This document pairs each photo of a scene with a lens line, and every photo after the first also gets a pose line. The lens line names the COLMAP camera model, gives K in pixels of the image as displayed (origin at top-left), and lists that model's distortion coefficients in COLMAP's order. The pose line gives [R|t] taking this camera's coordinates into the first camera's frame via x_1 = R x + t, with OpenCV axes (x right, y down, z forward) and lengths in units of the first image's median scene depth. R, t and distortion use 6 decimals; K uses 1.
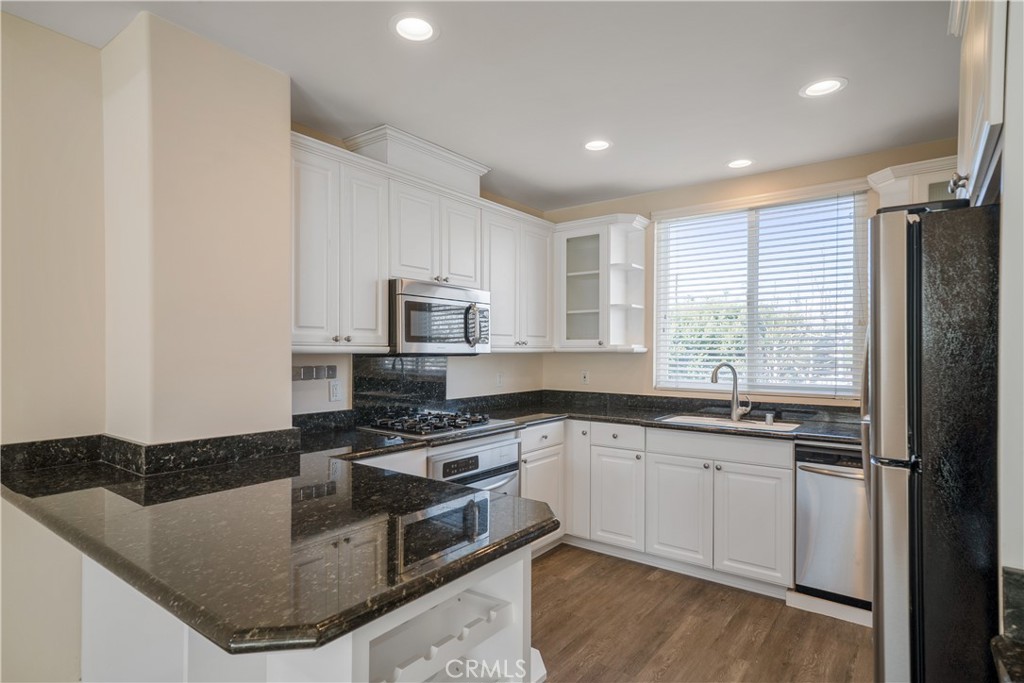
lens RADIAL K [[537.7, 0, 495.1], [0, 537.7, 355.3], [0, 0, 1]] dist [0.003158, 0.007487]
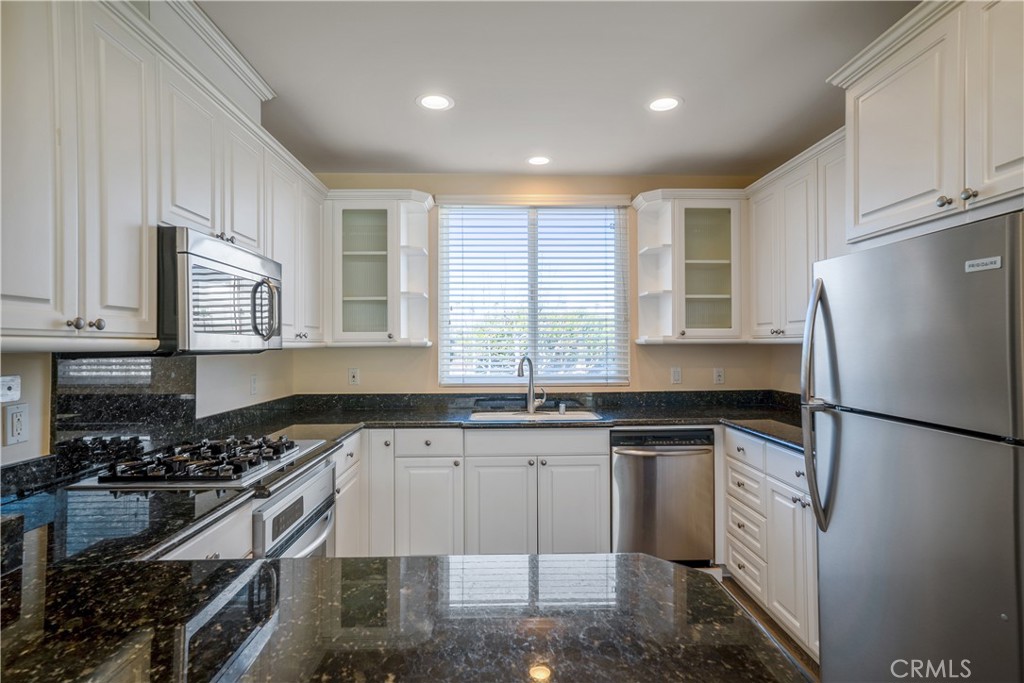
lens RADIAL K [[537.7, 0, 514.4], [0, 537.7, 337.8], [0, 0, 1]] dist [0.003158, 0.007487]
pose [[0.774712, 0.001632, 0.632312, -0.219607], [0.013618, 0.999722, -0.019264, -0.000812], [-0.632168, 0.023535, 0.774474, 0.239412]]
